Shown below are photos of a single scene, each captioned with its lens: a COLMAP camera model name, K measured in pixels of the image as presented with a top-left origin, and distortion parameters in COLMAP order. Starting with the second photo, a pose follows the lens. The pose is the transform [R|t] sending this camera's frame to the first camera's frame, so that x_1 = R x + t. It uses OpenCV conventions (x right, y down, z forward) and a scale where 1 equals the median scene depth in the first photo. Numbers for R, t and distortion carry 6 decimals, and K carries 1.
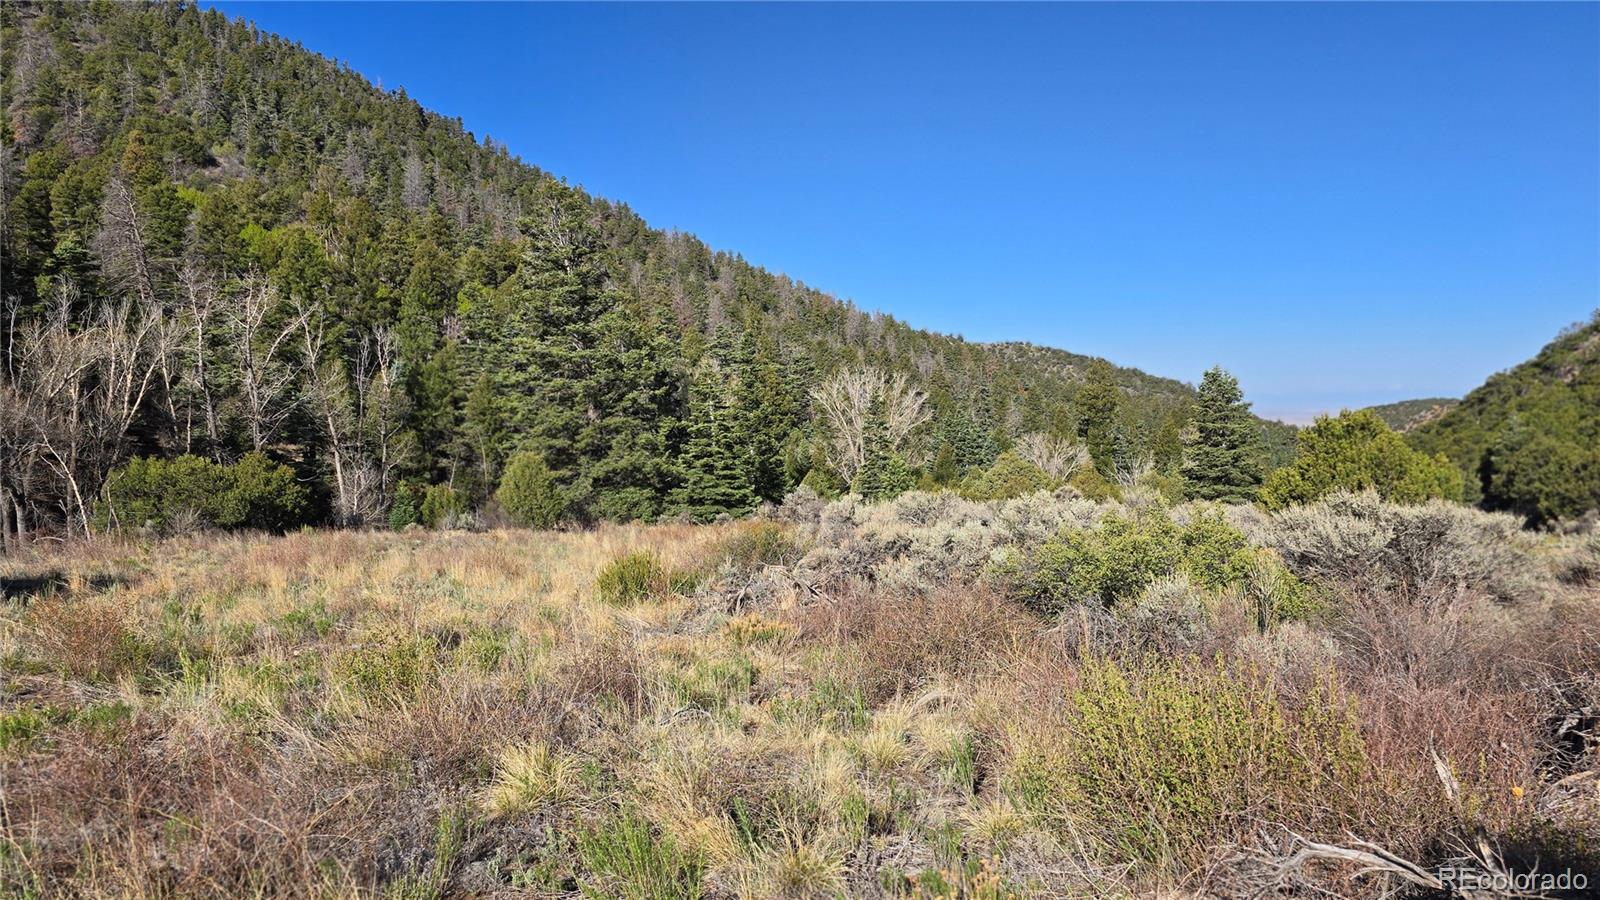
lens RADIAL K [[1055.8, 0, 804.6], [0, 1055.8, 458.8], [0, 0, 1]] dist [0.052682, -0.049969]
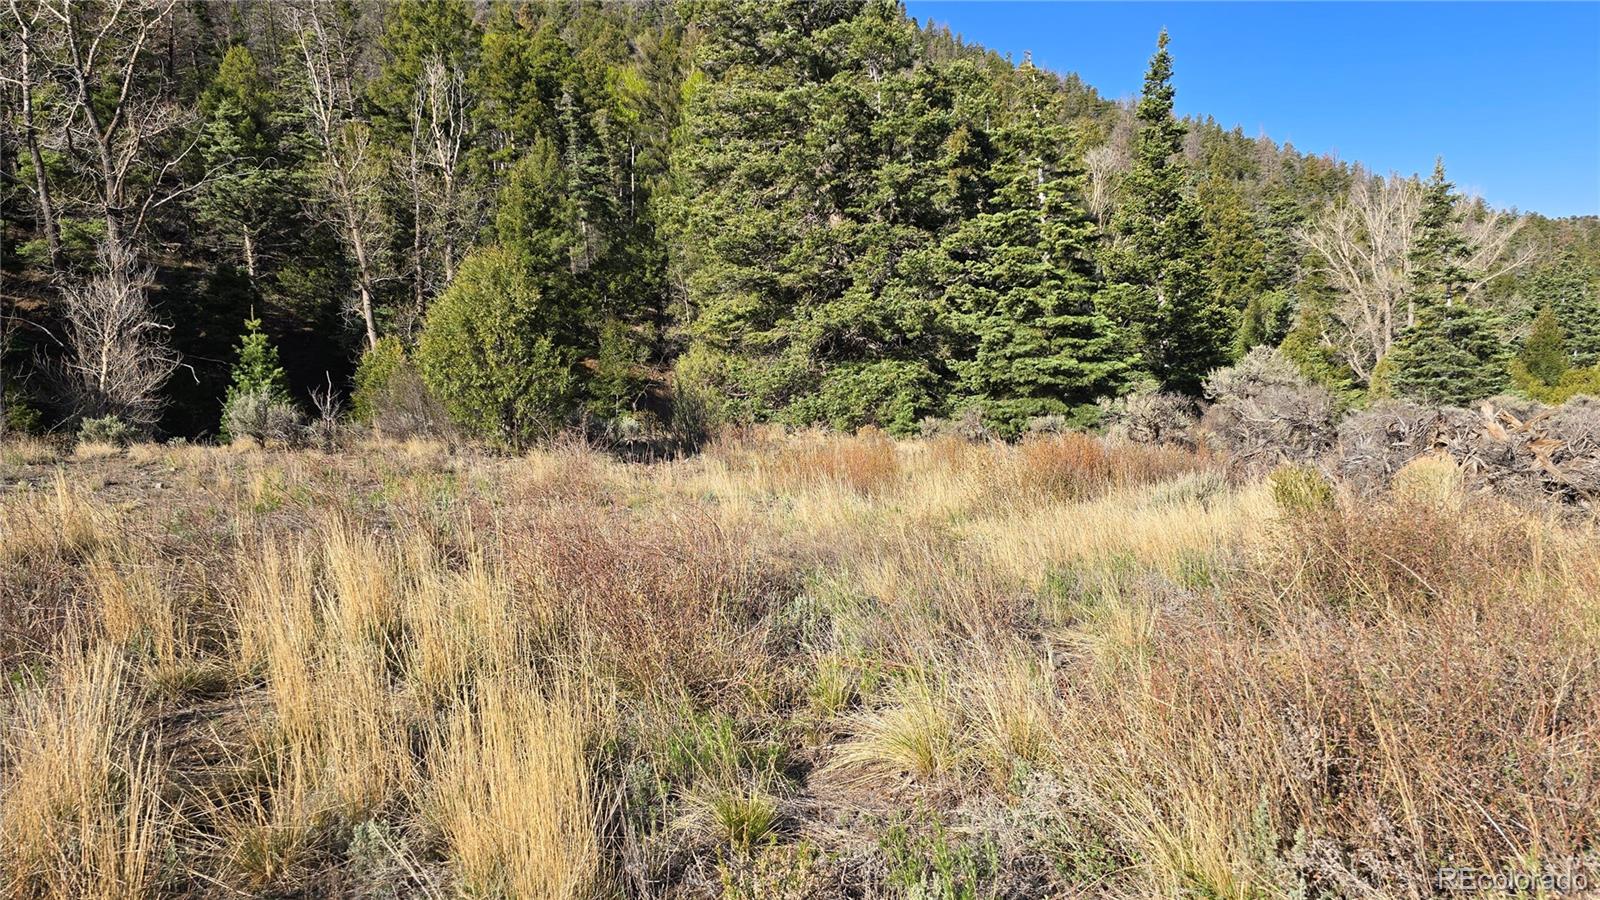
lens RADIAL K [[1055.8, 0, 800.3], [0, 1055.8, 435.8], [0, 0, 1]] dist [0.052682, -0.049969]
pose [[0.909481, 0.028803, -0.414746, 0.006856], [-0.001230, 0.997779, 0.066596, 0.029603], [0.415743, -0.060058, 0.907497, 0.535323]]
